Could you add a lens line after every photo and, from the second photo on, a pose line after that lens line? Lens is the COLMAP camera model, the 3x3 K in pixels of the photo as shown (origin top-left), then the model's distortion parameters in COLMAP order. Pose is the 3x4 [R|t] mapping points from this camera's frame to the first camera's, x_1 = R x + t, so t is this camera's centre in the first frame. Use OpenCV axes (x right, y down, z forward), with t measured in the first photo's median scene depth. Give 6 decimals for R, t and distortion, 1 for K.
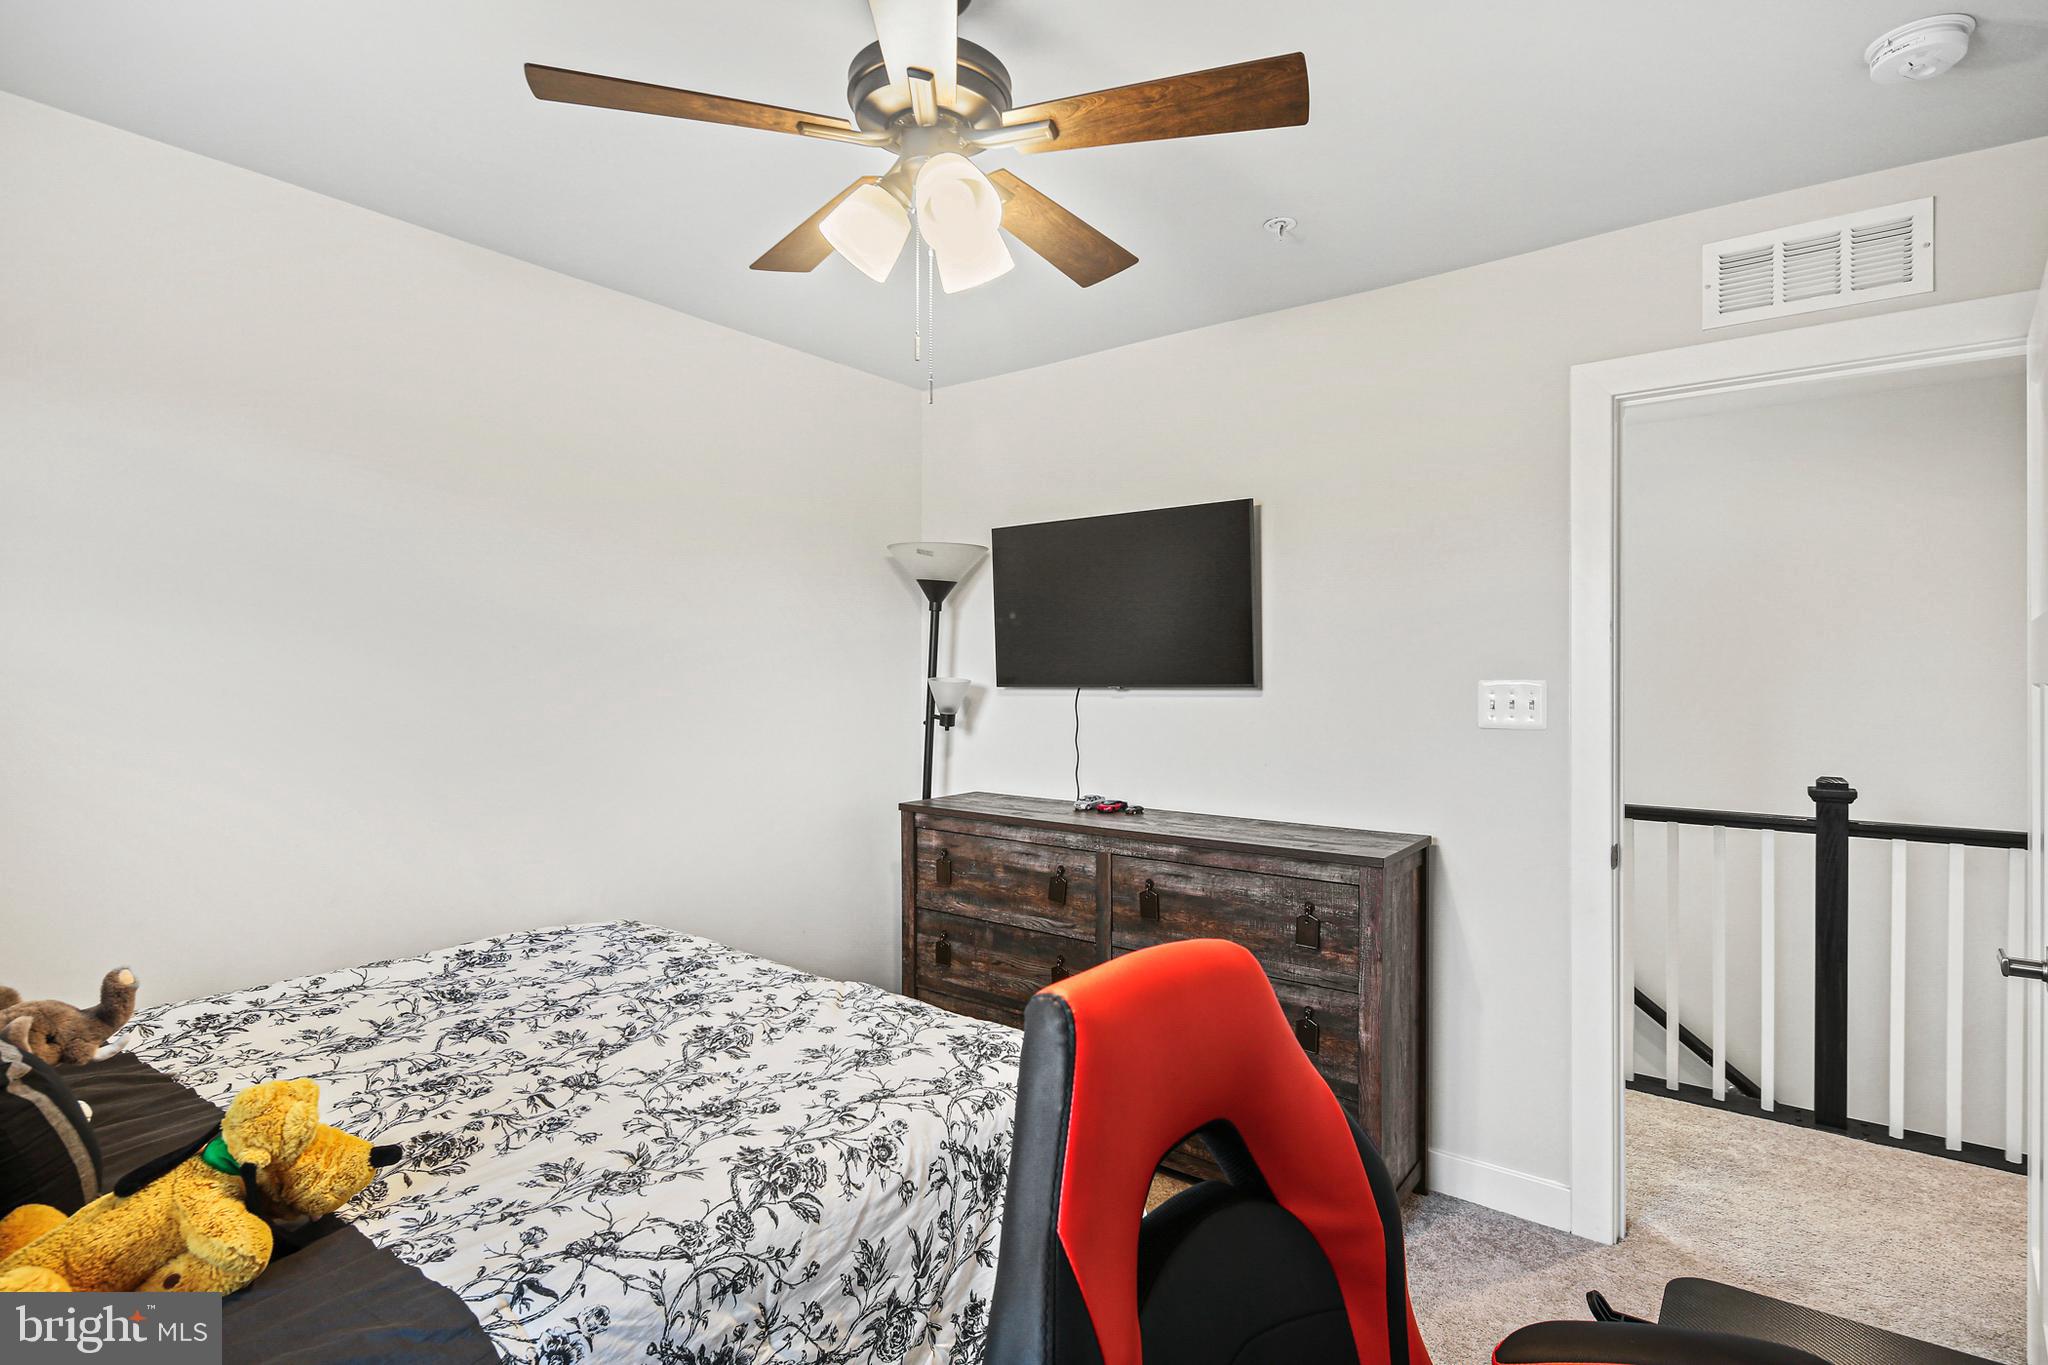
lens RADIAL K [[1033.3, 0, 997.6], [0, 1033.3, 675.0], [0, 0, 1]] dist [-0.001124, -0.001206]
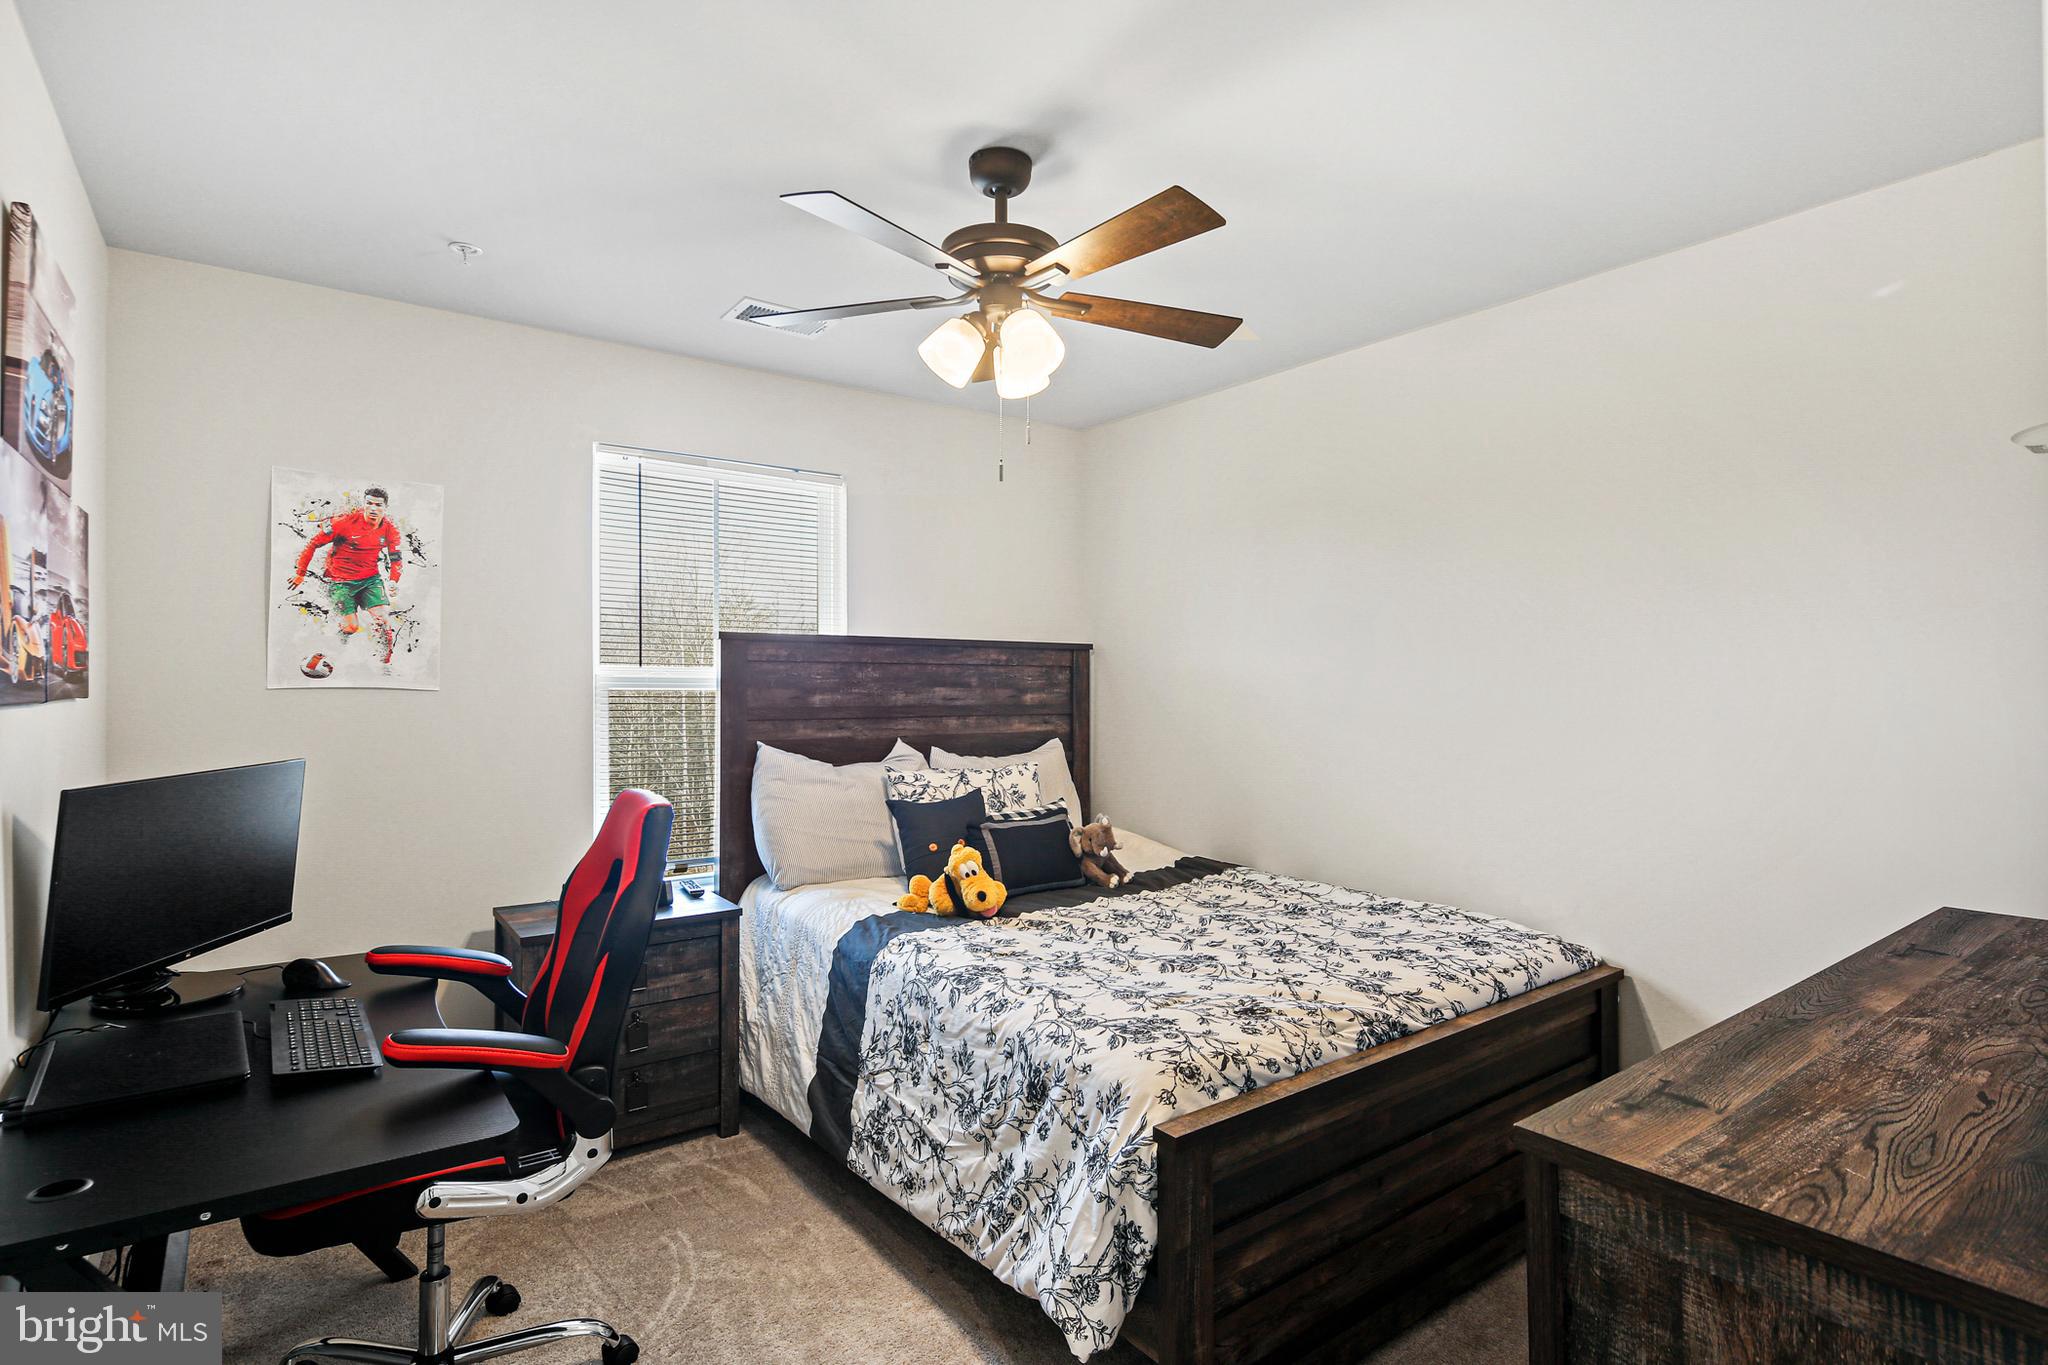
lens RADIAL K [[1033.3, 0, 997.6], [0, 1033.3, 675.0], [0, 0, 1]] dist [-0.001124, -0.001206]
pose [[-0.280516, 0.005701, -0.959832, 1.250485], [-0.003146, 0.999972, 0.006859, -0.015249], [0.959844, 0.004944, -0.280490, 1.370245]]
